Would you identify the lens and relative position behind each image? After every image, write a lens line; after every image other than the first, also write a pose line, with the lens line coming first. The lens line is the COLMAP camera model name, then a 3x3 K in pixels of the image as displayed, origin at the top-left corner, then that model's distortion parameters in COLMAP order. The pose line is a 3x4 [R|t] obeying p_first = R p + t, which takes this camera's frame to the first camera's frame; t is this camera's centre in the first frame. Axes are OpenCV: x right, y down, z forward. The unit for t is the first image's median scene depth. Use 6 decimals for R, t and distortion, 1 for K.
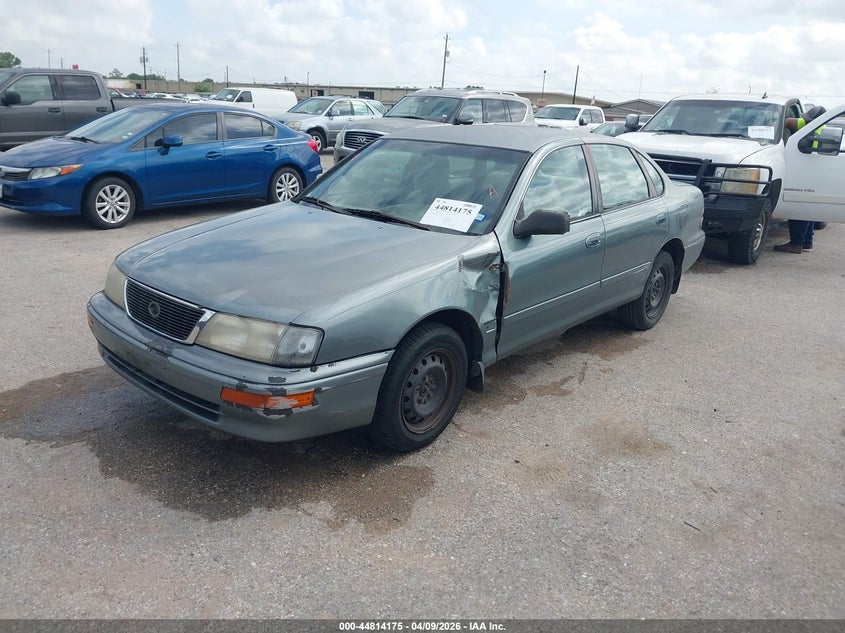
lens RADIAL K [[661.6, 0, 422.5], [0, 661.6, 316.5], [0, 0, 1]] dist [0.000797, -0.001055]
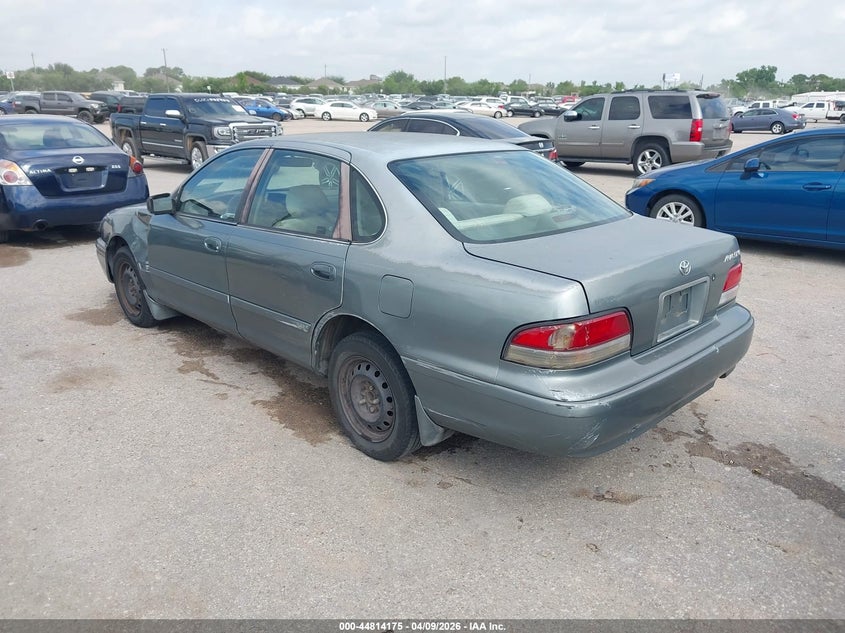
lens RADIAL K [[661.6, 0, 422.5], [0, 661.6, 316.5], [0, 0, 1]] dist [0.000797, -0.001055]
pose [[-0.091951, 0.255682, -0.962378, 0.617234], [-0.302867, 0.913502, 0.271635, -0.197169], [0.948587, 0.316450, -0.006560, 0.686445]]
